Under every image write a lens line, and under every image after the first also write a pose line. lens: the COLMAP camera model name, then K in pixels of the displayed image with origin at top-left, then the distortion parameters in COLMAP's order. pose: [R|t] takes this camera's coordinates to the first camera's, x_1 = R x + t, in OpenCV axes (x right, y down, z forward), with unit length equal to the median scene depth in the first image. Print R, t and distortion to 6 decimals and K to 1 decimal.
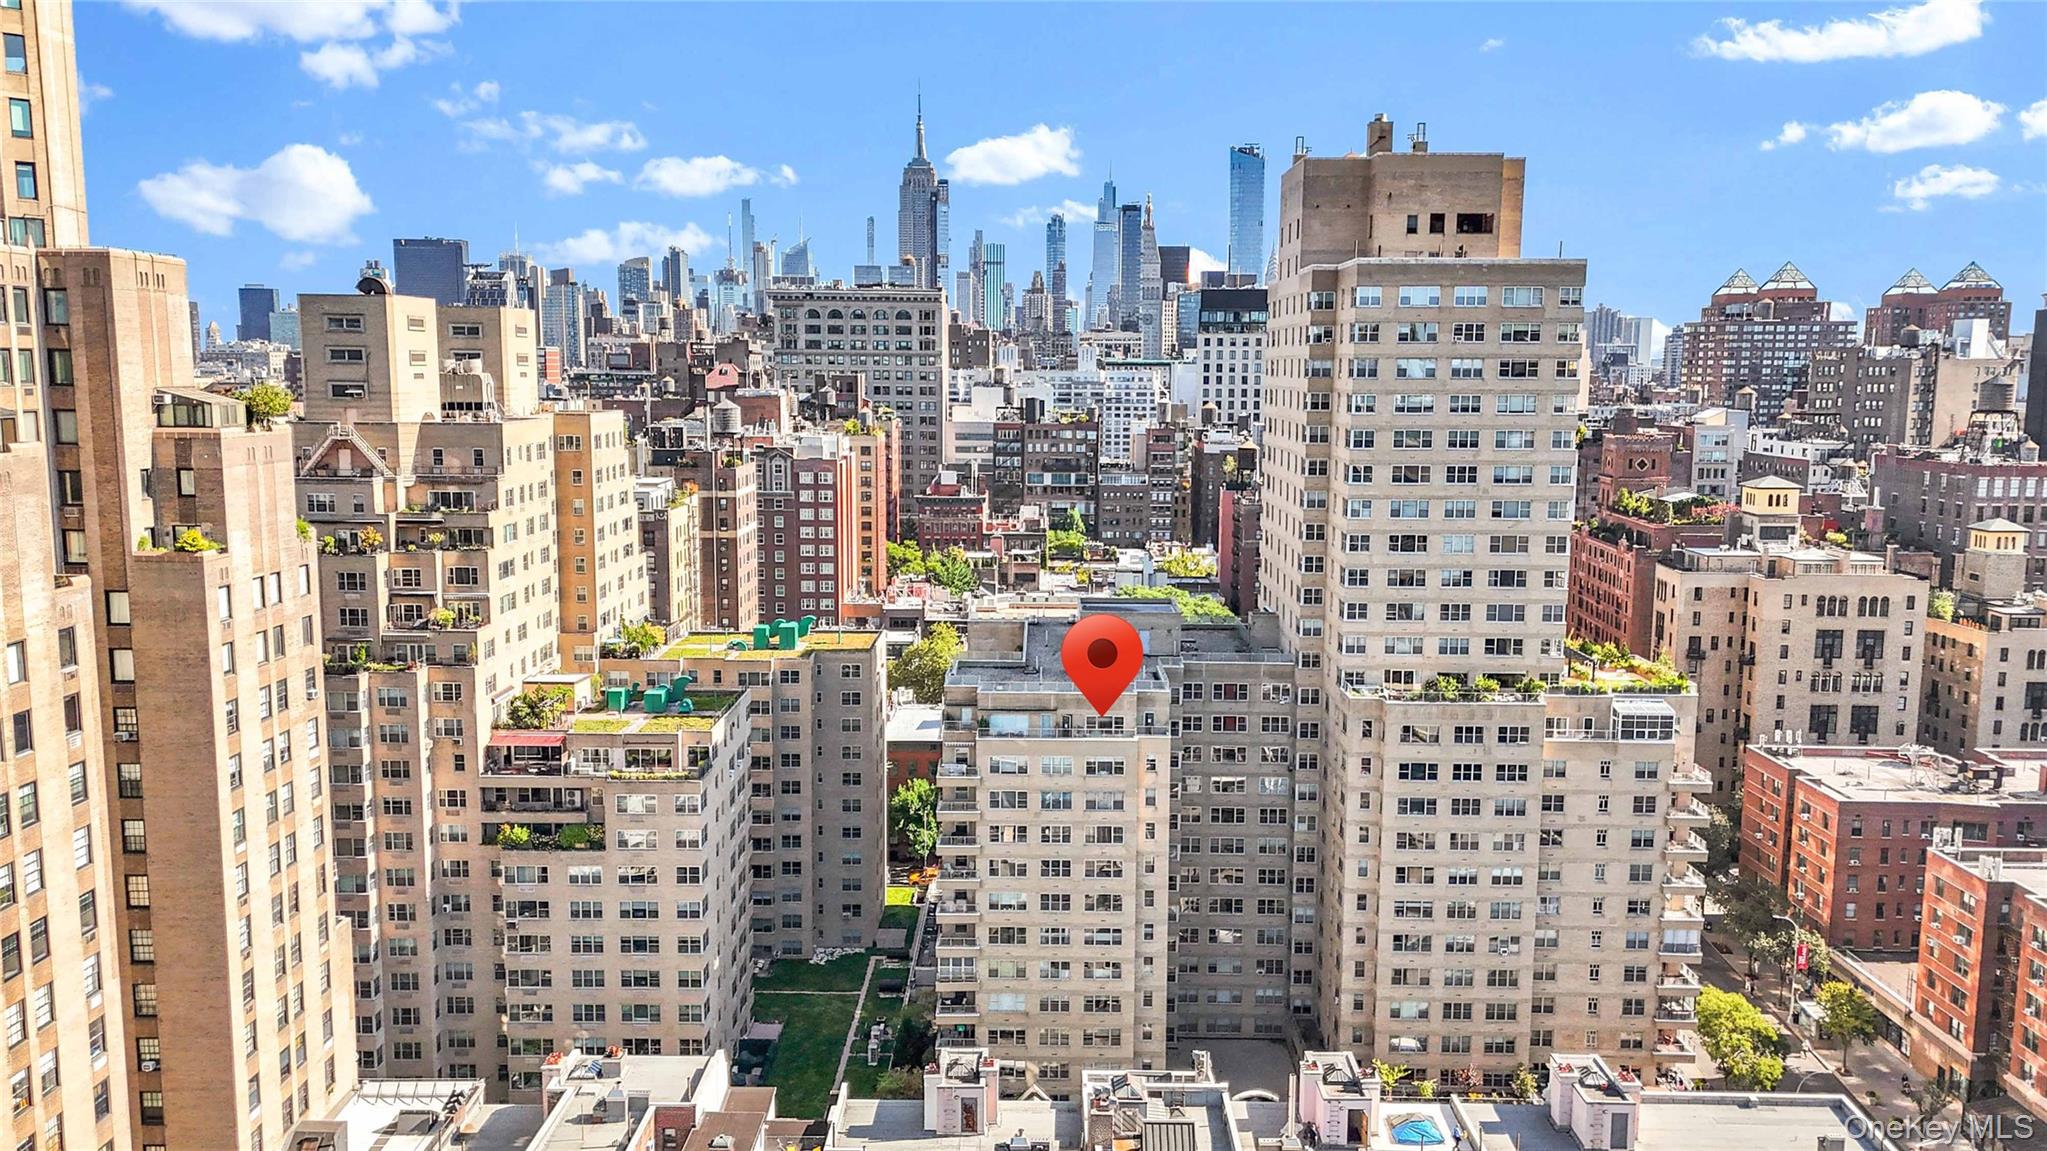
lens RADIAL K [[1531.2, 0, 1022.6], [0, 1531.2, 559.4], [0, 0, 1]] dist [0.012824, 0.005726]
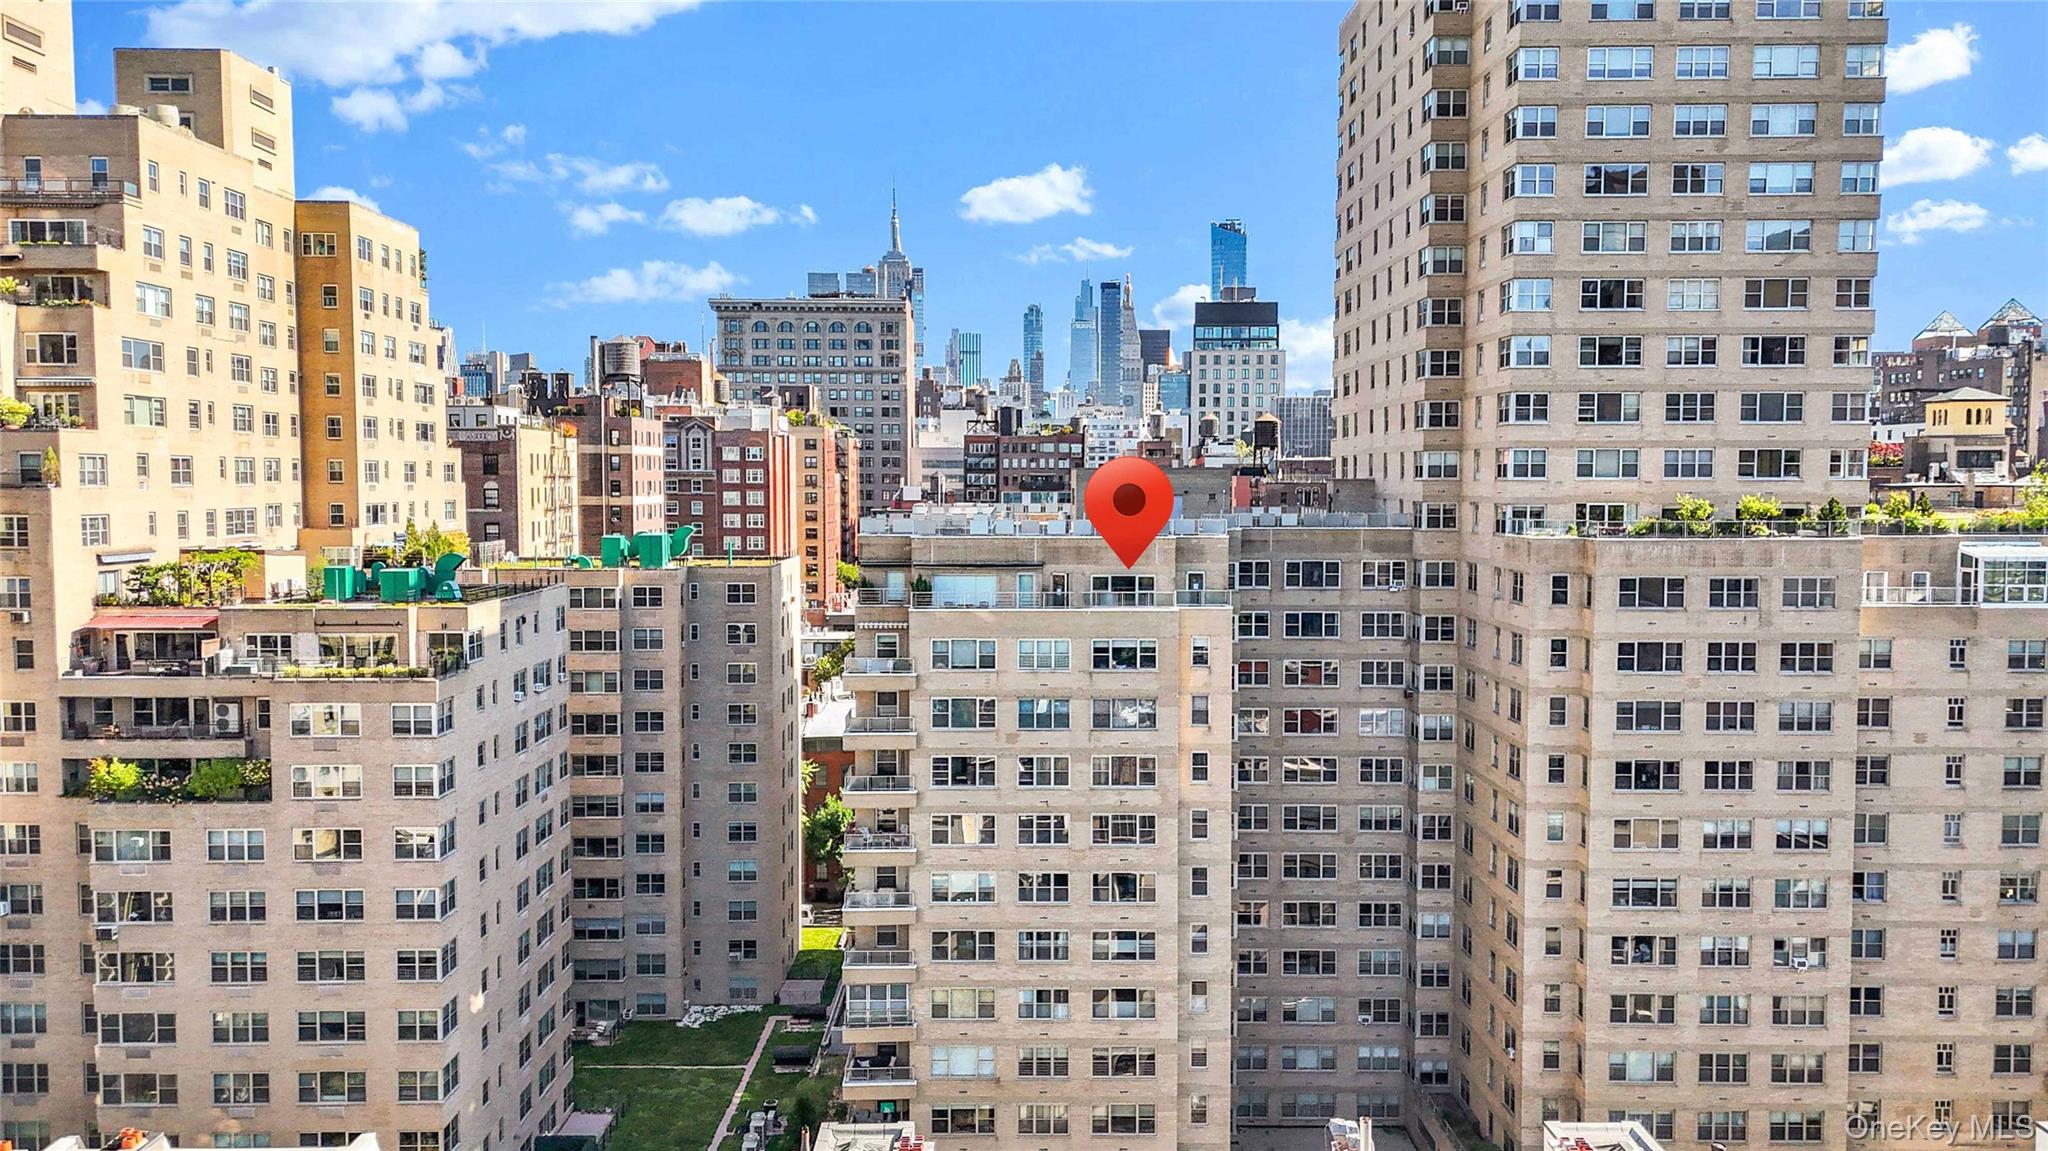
lens RADIAL K [[1532.0, 0, 1026.2], [0, 1532.0, 573.9], [0, 0, 1]] dist [0.012824, 0.005726]
pose [[0.999847, -0.006185, 0.016361, 0.005714], [0.007250, 0.997804, -0.065844, 0.139559], [-0.015917, 0.065952, 0.997696, 0.393810]]
